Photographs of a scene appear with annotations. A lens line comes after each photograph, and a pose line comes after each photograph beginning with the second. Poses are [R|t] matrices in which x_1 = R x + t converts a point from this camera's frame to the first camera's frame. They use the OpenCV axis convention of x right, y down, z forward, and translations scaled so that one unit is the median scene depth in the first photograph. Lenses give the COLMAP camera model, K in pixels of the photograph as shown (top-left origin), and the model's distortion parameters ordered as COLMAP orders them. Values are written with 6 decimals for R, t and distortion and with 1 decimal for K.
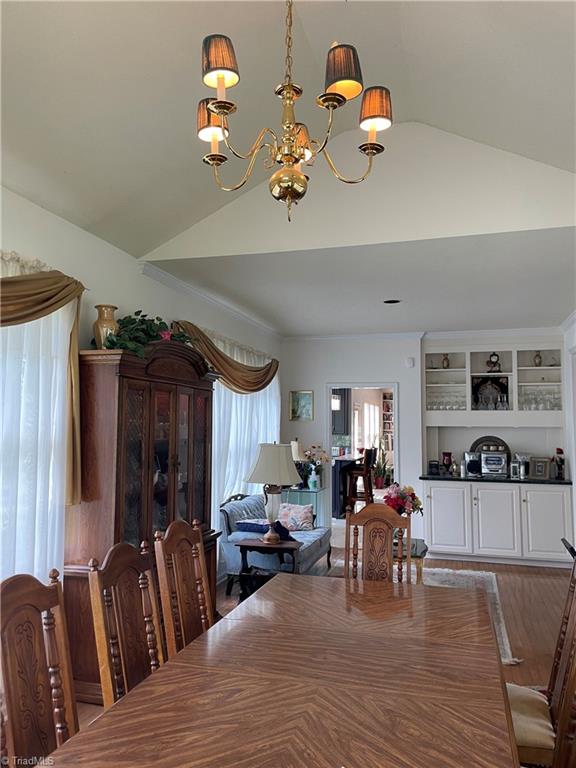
lens RADIAL K [[575.9, 0, 287.9], [0, 575.9, 384.0], [0, 0, 1]] dist [-0.000763, -0.000016]
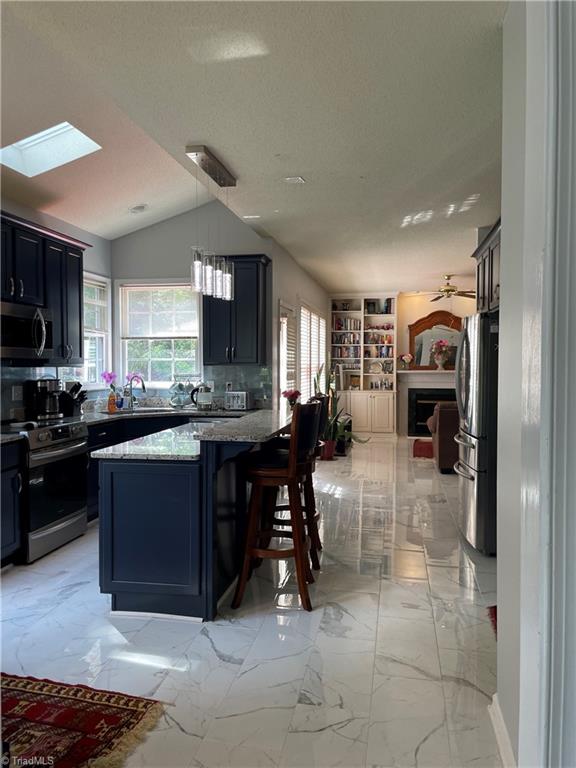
lens RADIAL K [[575.9, 0, 287.6], [0, 575.9, 383.3], [0, 0, 1]] dist [-0.000763, -0.000016]
pose [[0.995128, -0.008519, 0.098226, 0.064660], [-0.003010, 0.993172, 0.116624, 0.040076], [-0.098549, -0.116352, 0.988307, 0.445551]]
